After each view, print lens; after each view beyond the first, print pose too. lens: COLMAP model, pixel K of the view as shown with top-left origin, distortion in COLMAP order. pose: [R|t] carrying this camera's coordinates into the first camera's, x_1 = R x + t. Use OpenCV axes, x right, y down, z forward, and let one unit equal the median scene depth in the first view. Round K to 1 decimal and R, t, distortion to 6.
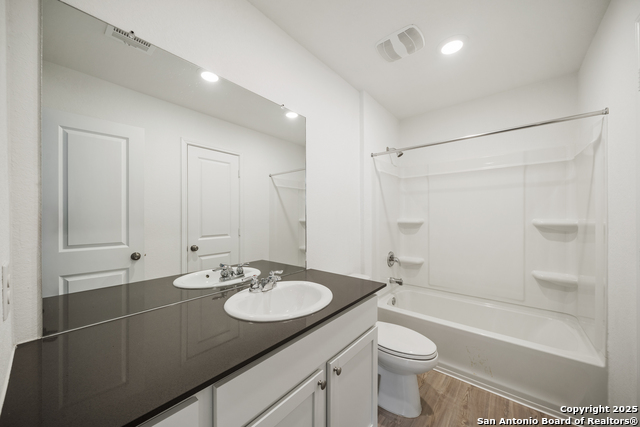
lens RADIAL K [[241.4, 0, 316.2], [0, 241.4, 215.0], [0, 0, 1]] dist [-0.003010, -0.000162]
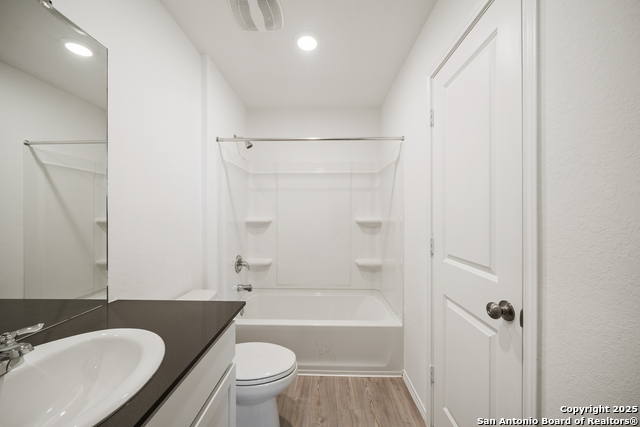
lens RADIAL K [[241.4, 0, 325.4], [0, 241.4, 215.5], [0, 0, 1]] dist [-0.003010, -0.000162]
pose [[0.772369, 0.001583, 0.635172, -0.002944], [-0.007296, 0.999953, 0.006380, 0.000588], [-0.635132, -0.009562, 0.772344, 0.143548]]
